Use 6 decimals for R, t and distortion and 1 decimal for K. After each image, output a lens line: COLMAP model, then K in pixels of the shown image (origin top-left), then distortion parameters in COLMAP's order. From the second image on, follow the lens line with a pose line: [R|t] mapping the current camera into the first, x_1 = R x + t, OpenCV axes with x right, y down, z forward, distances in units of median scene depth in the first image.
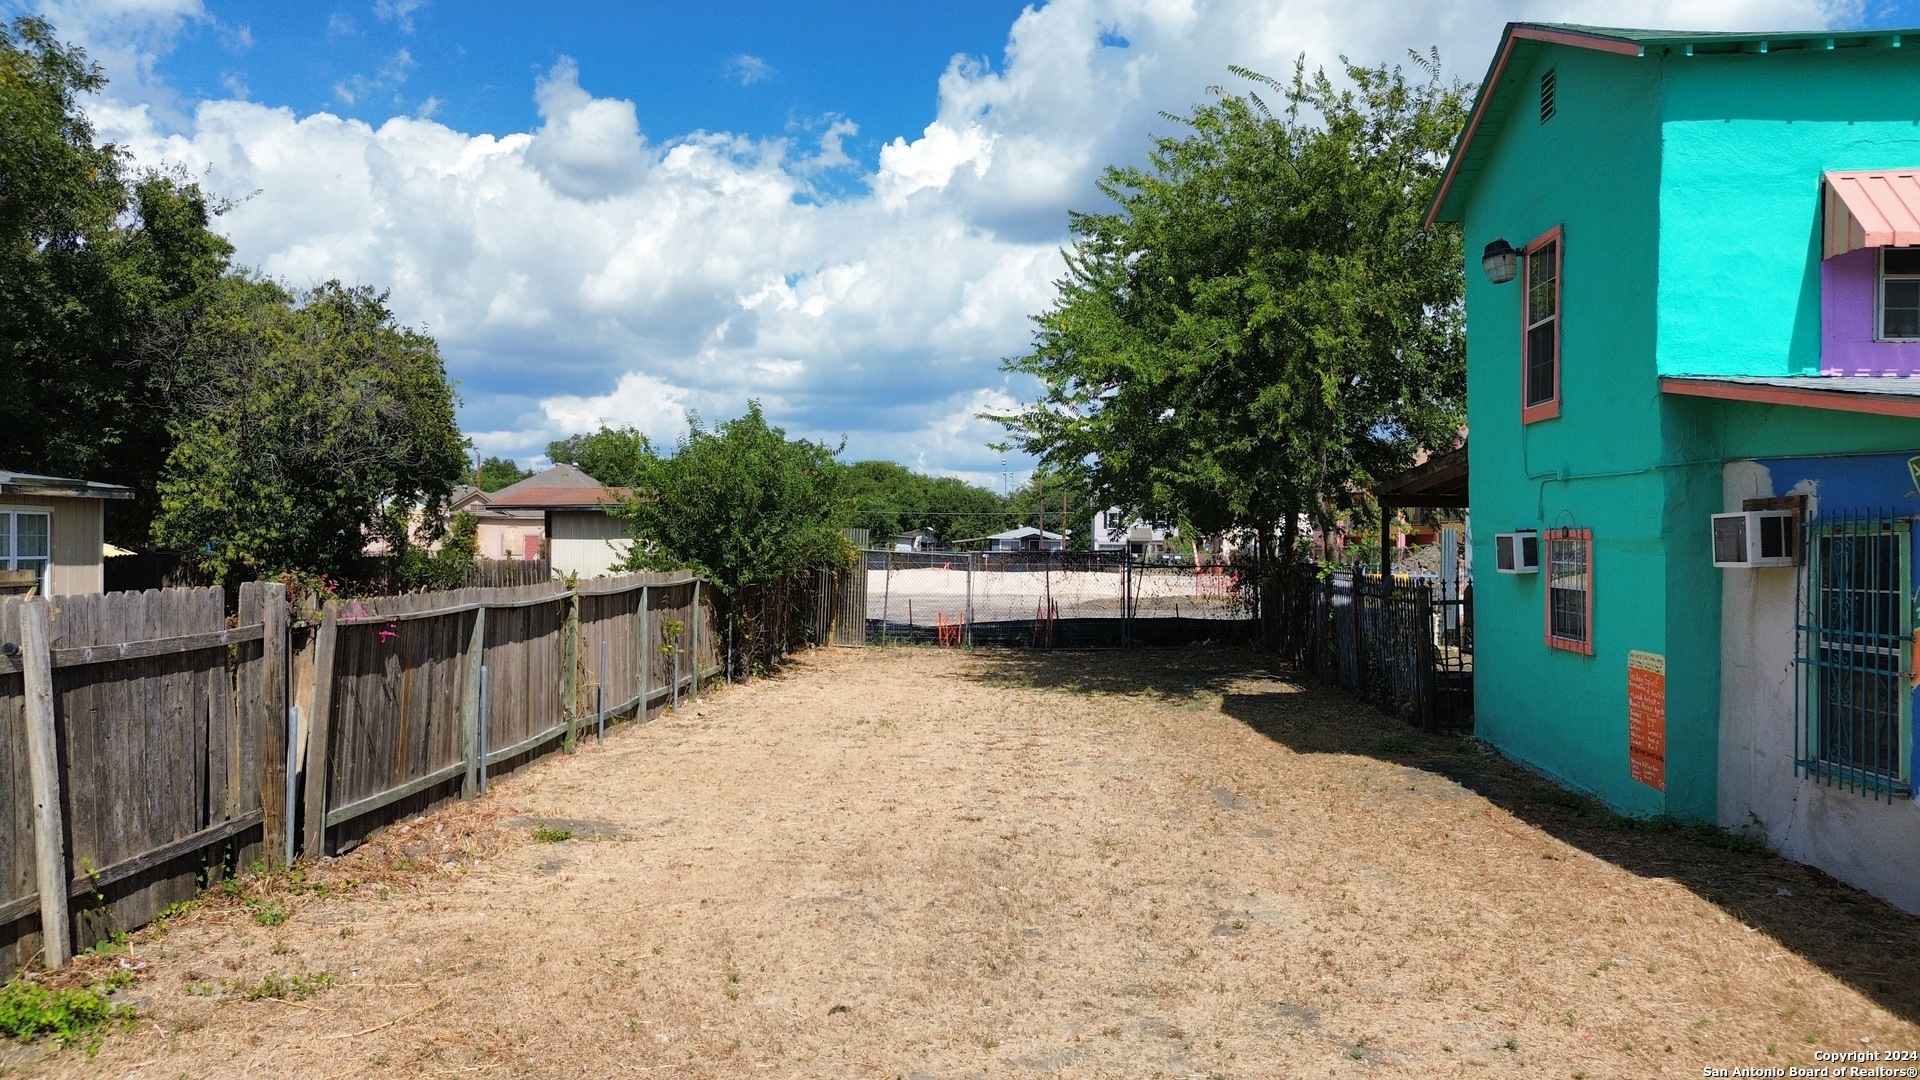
lens RADIAL K [[1371.4, 0, 960.0], [0, 1371.4, 540.0], [0, 0, 1]] dist [0.086082, -0.089295]
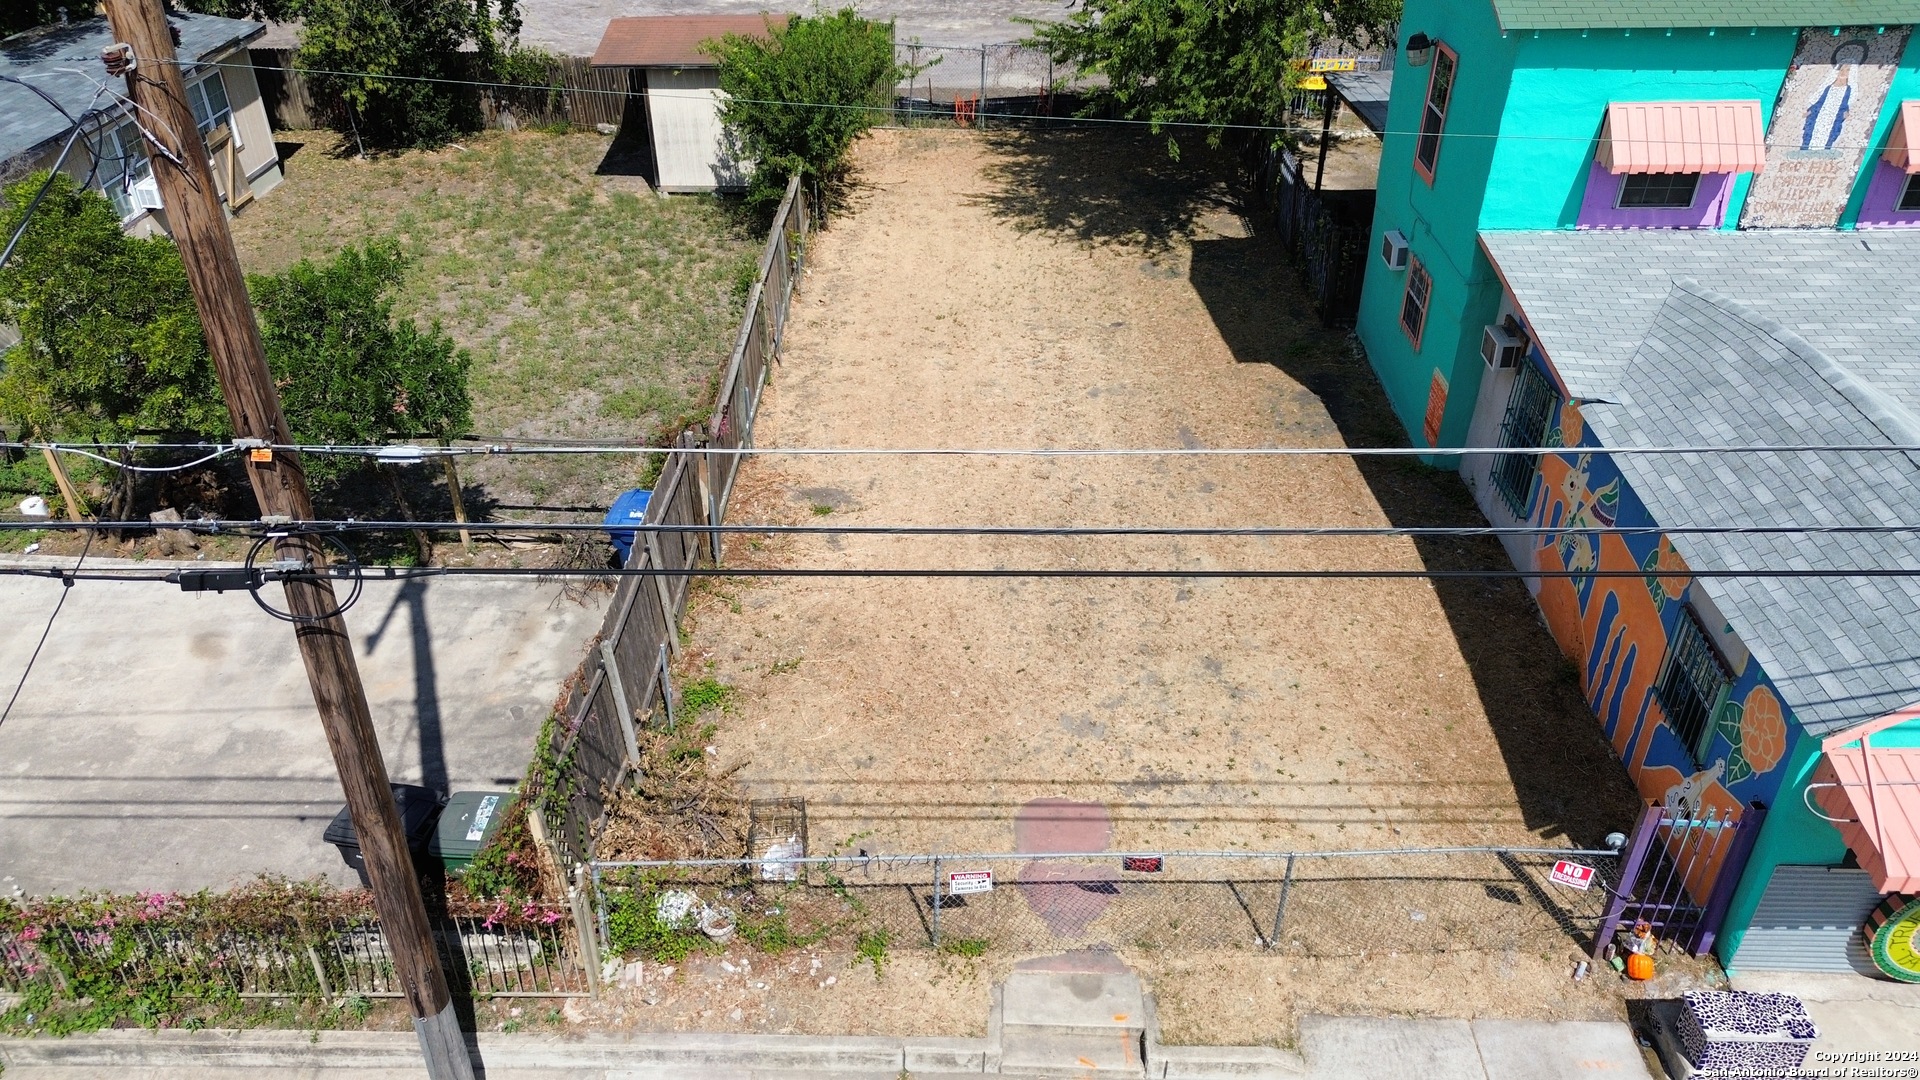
lens RADIAL K [[1375.8, 0, 963.8], [0, 1375.8, 546.2], [0, 0, 1]] dist [0.068131, -0.063521]
pose [[0.998937, -0.024482, 0.039051, -0.183226], [-0.000334, 0.843398, 0.537289, -0.747901], [-0.046089, -0.536731, 0.842494, -0.583395]]
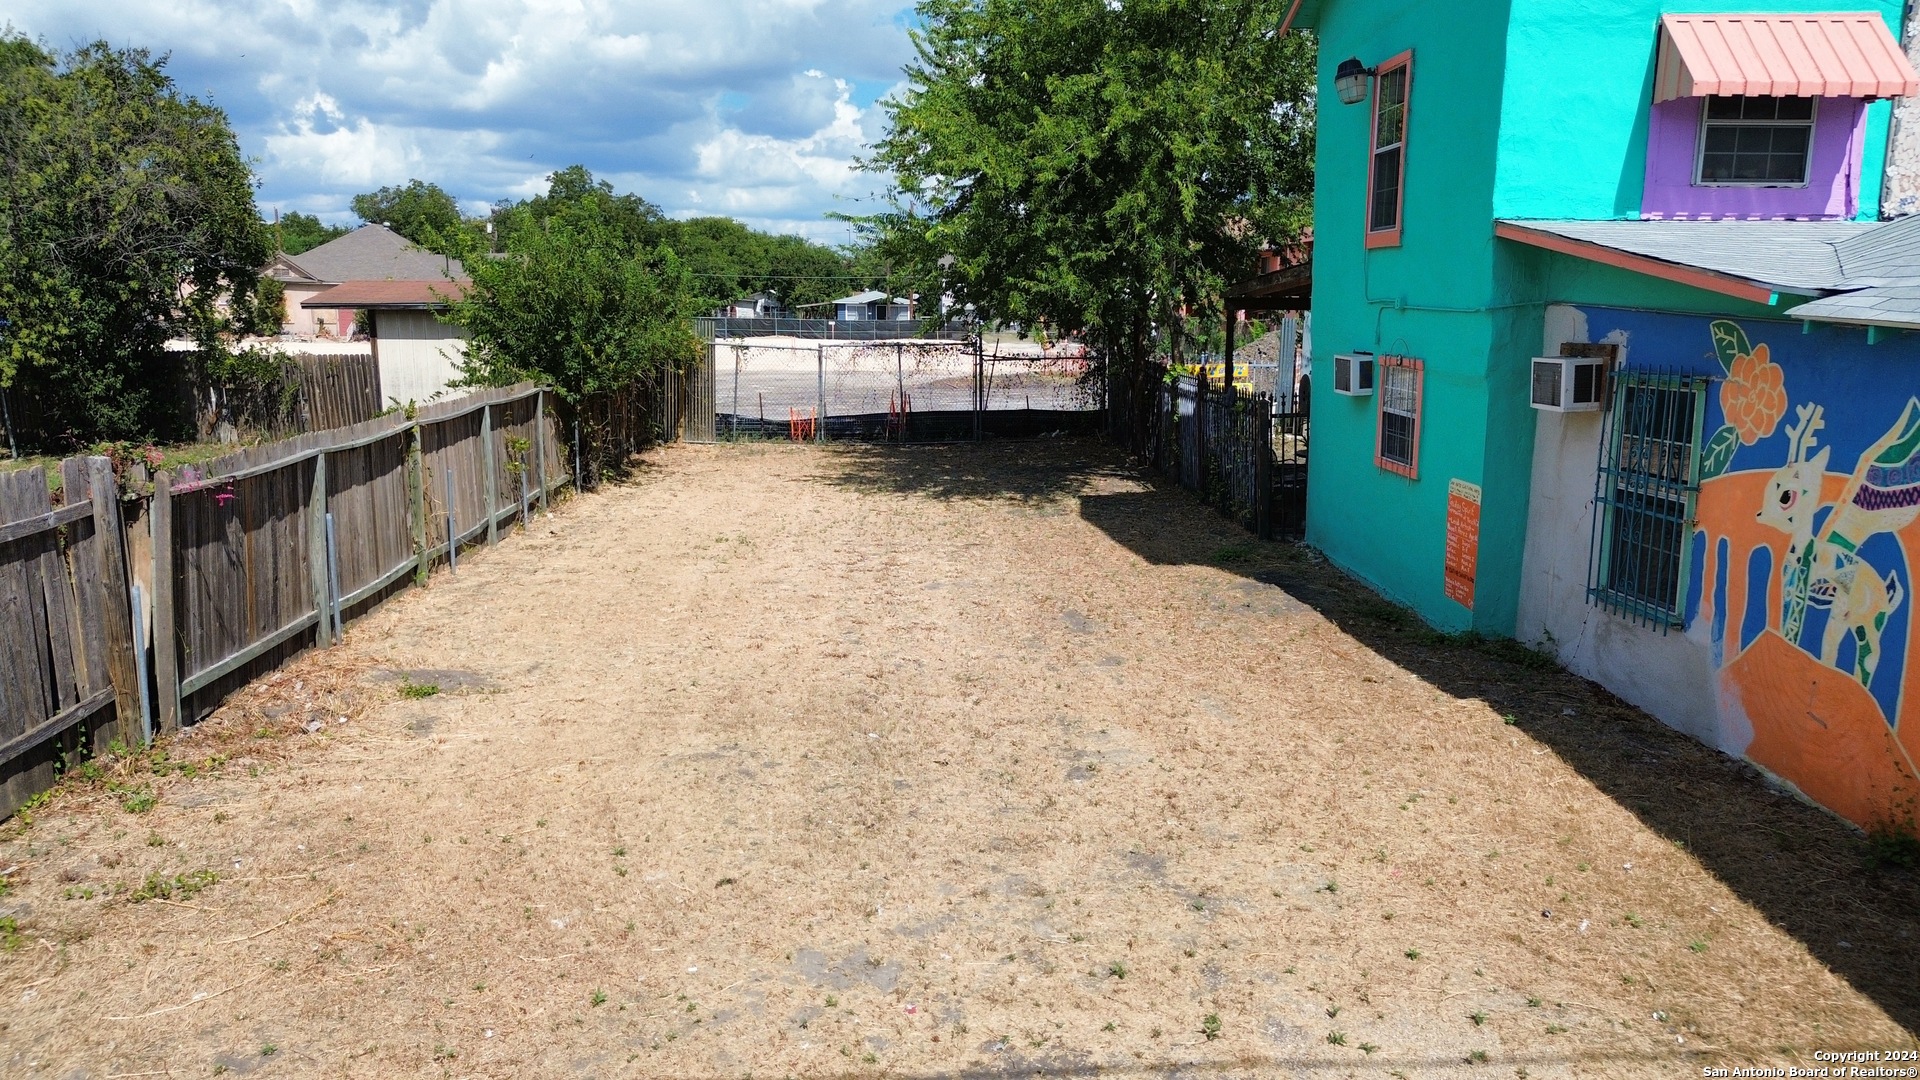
lens RADIAL K [[1375.8, 0, 963.8], [0, 1375.8, 546.2], [0, 0, 1]] dist [0.068131, -0.063521]
pose [[0.993504, -0.022506, 0.111554, -0.012366], [0.002392, 0.984162, 0.177253, -0.069636], [-0.113776, -0.175835, 0.977823, -0.009740]]
